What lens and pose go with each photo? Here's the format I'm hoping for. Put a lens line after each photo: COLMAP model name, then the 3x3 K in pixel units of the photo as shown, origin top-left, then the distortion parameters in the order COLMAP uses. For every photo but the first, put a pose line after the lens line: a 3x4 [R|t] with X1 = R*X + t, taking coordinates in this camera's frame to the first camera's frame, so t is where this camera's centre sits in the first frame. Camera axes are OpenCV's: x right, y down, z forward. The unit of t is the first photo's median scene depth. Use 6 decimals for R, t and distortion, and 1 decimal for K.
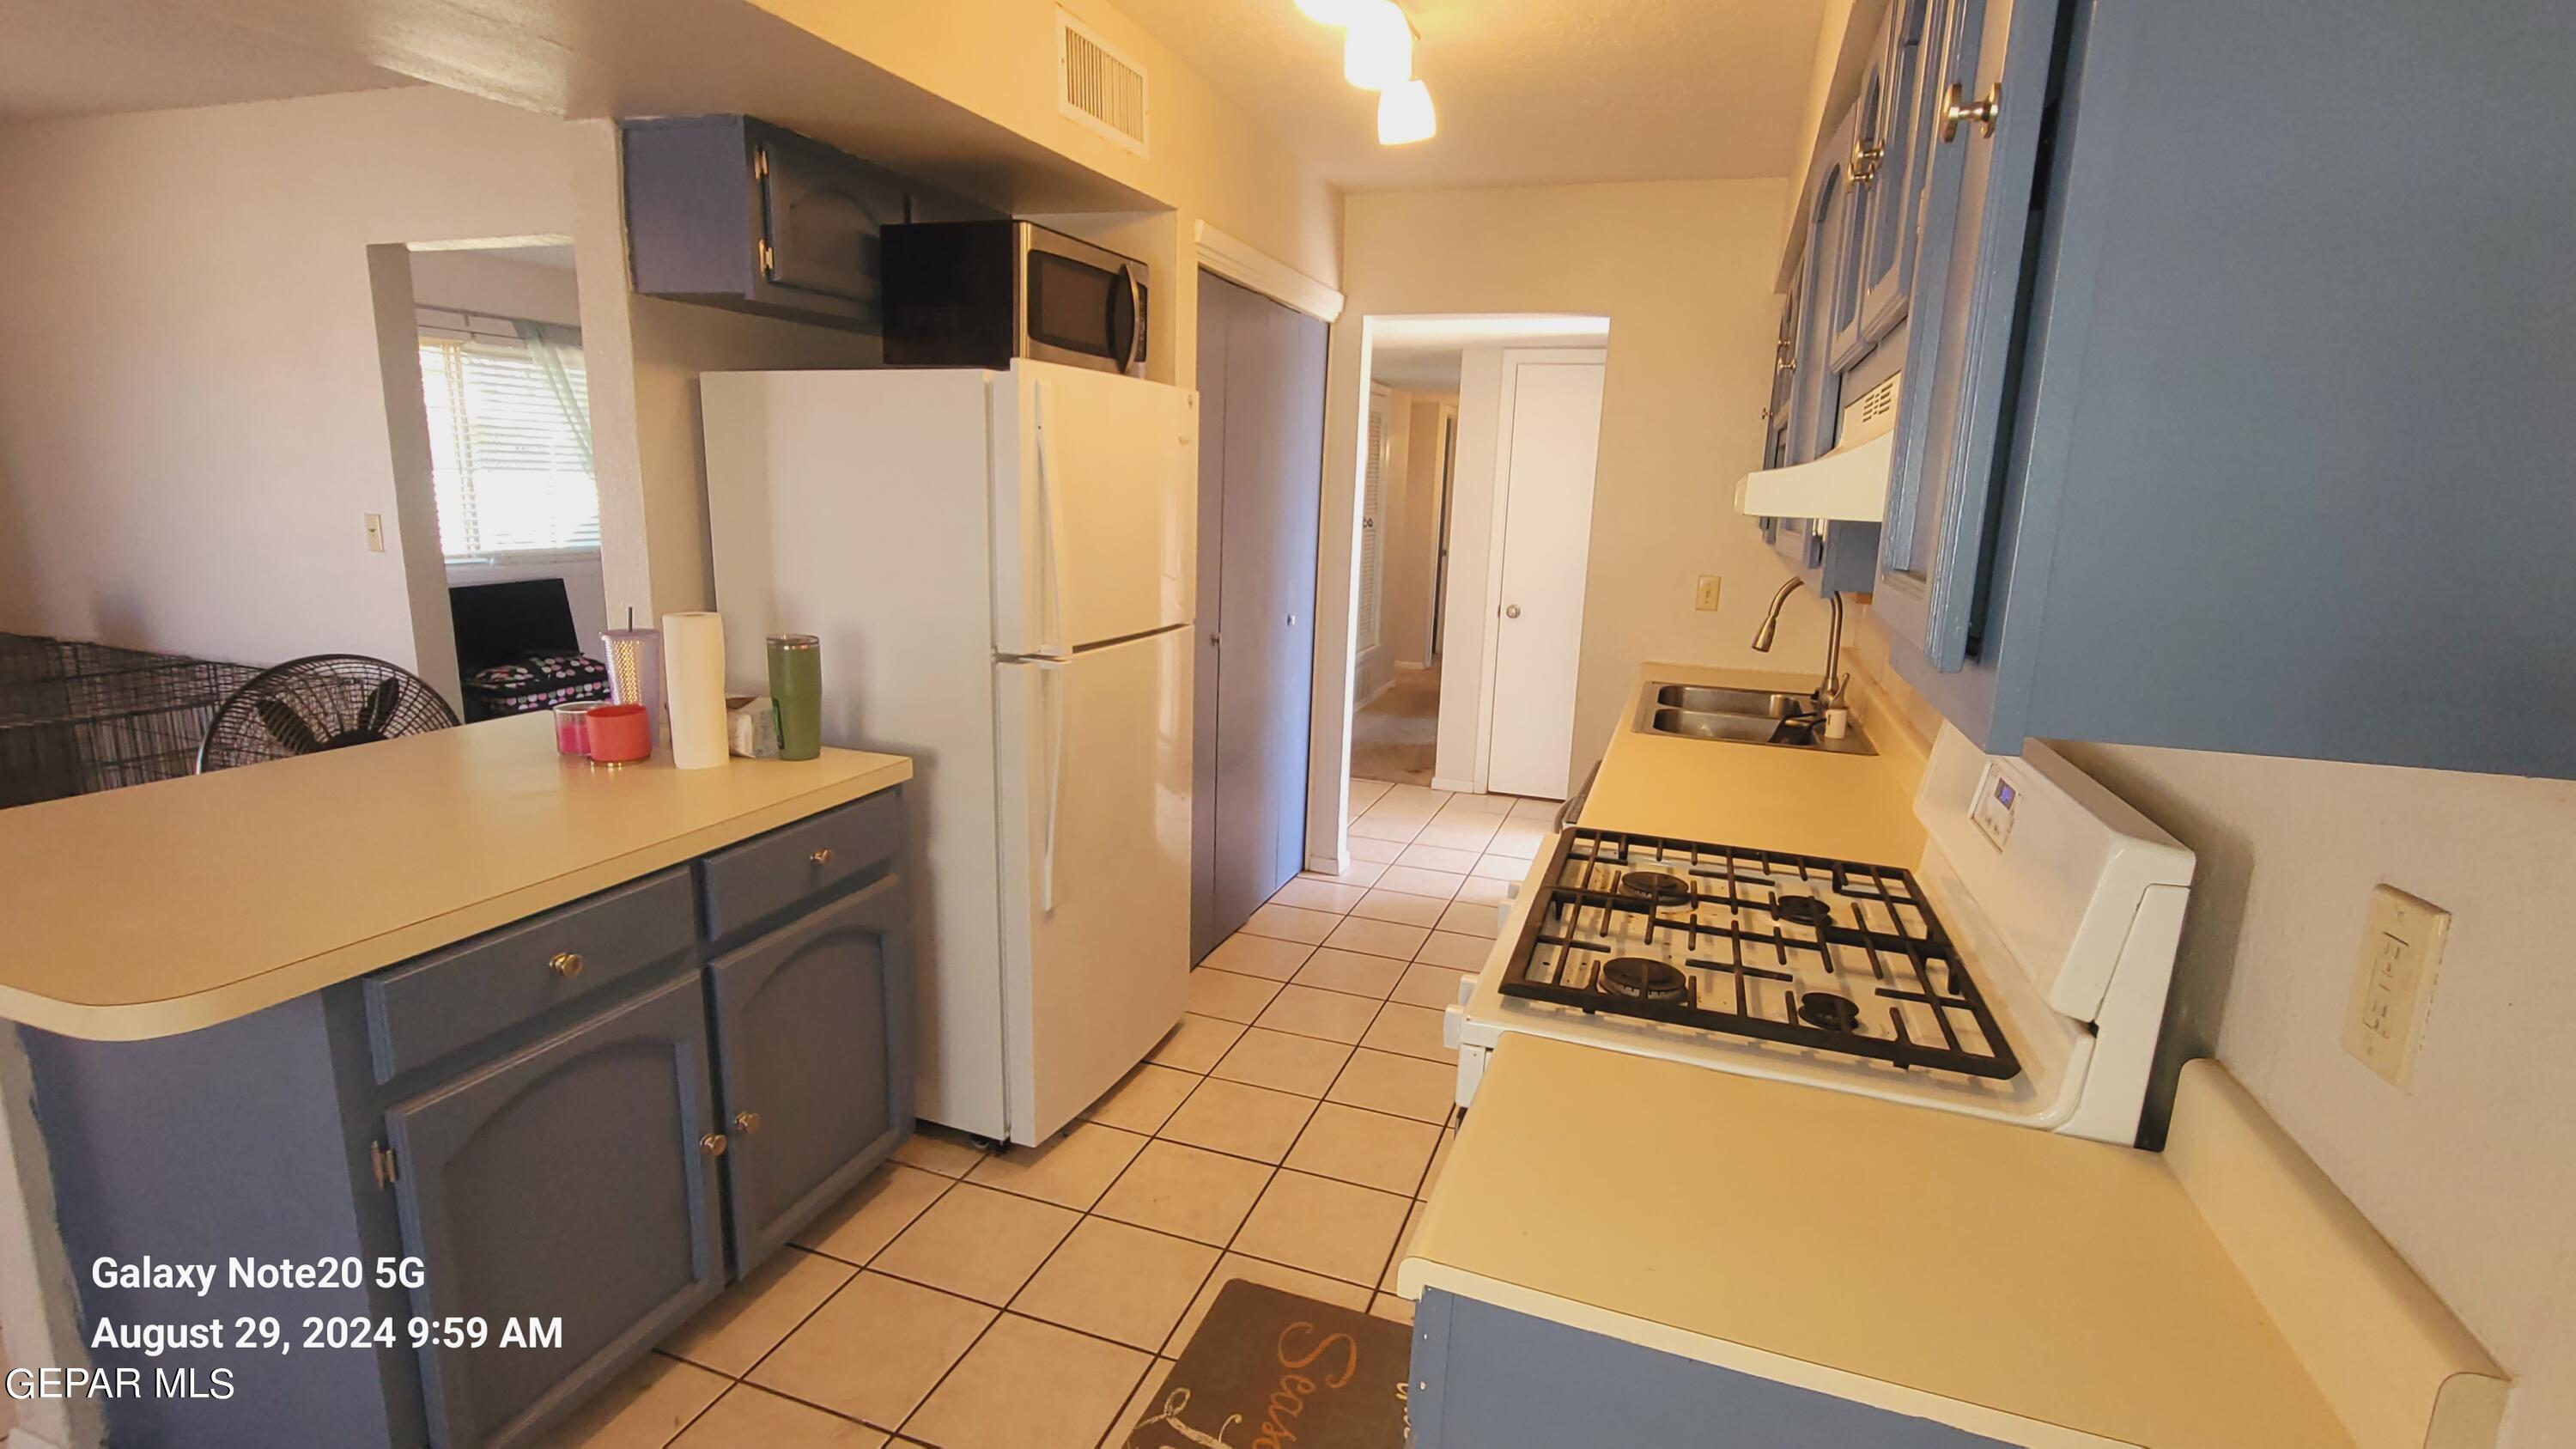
lens RADIAL K [[1179.7, 0, 1300.0], [0, 1179.7, 735.5], [0, 0, 1]] dist [-0.015047, 0.005433]
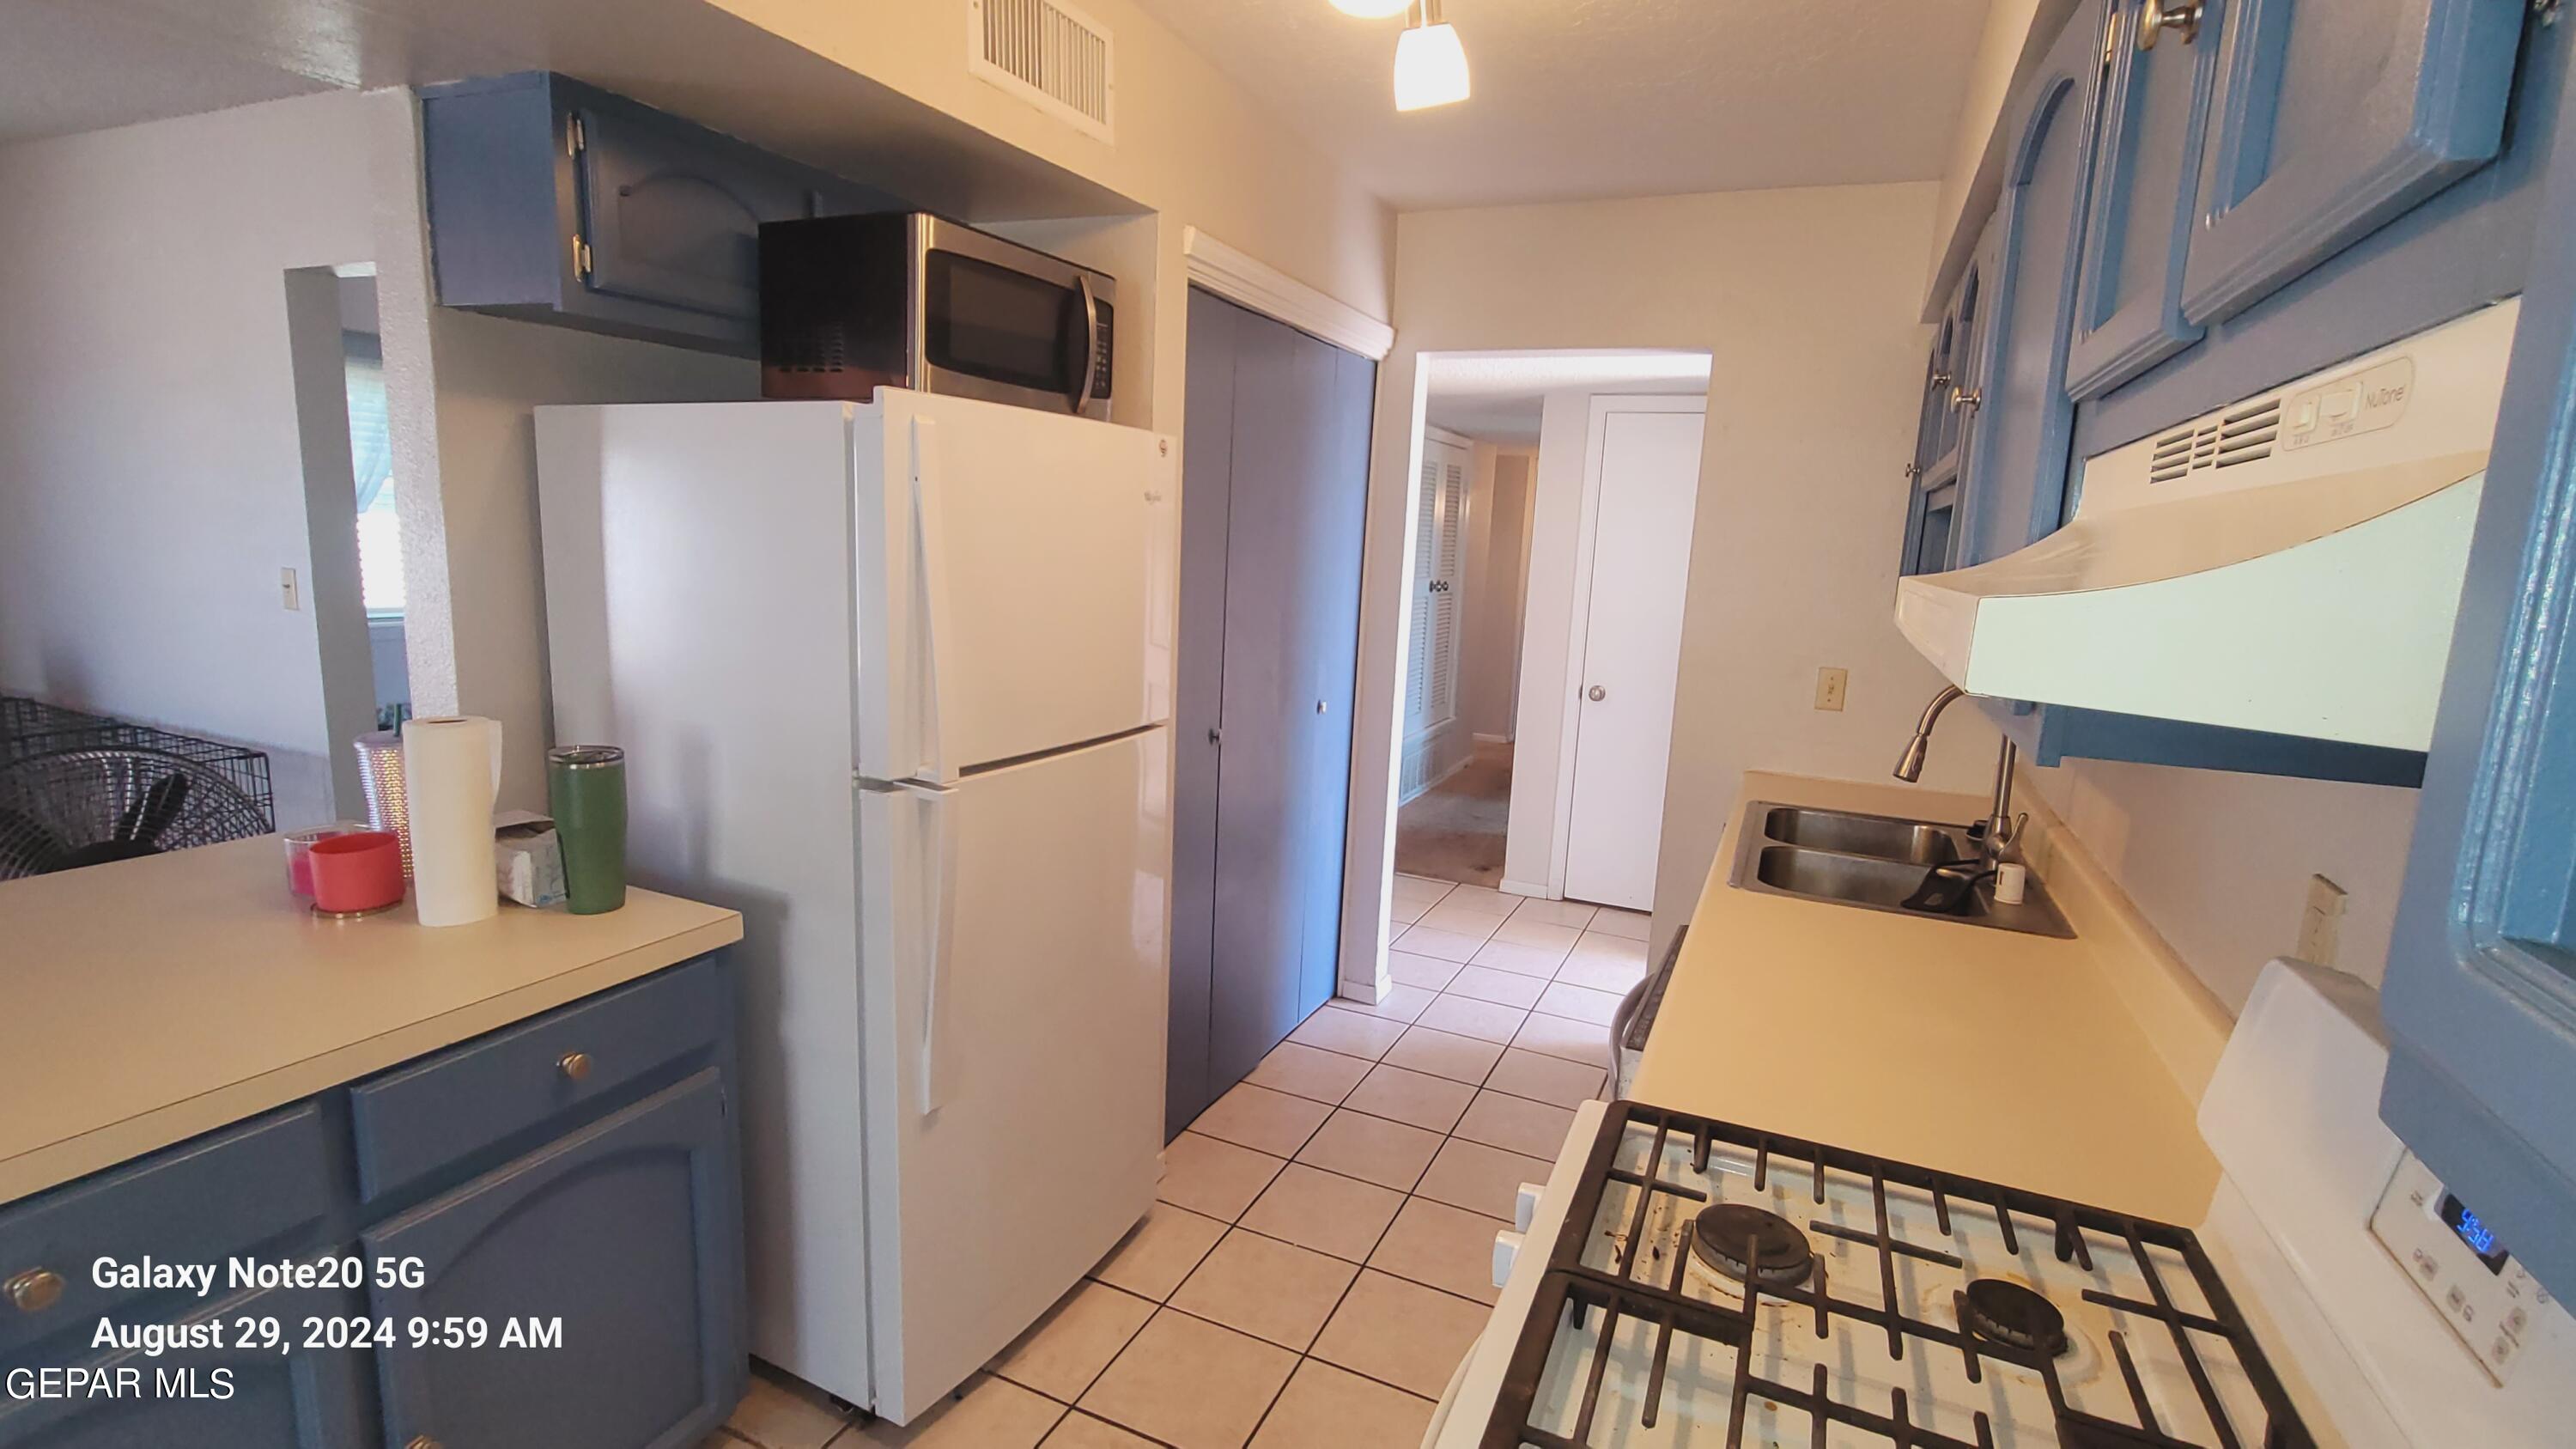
lens RADIAL K [[1181.8, 0, 1303.0], [0, 1181.8, 736.8], [0, 0, 1]] dist [-0.007639, -0.000180]
pose [[0.996419, 0.026323, -0.080349, 0.071570], [-0.029732, 0.998695, -0.041534, -0.061562], [0.079150, 0.043774, 0.995901, 0.231684]]
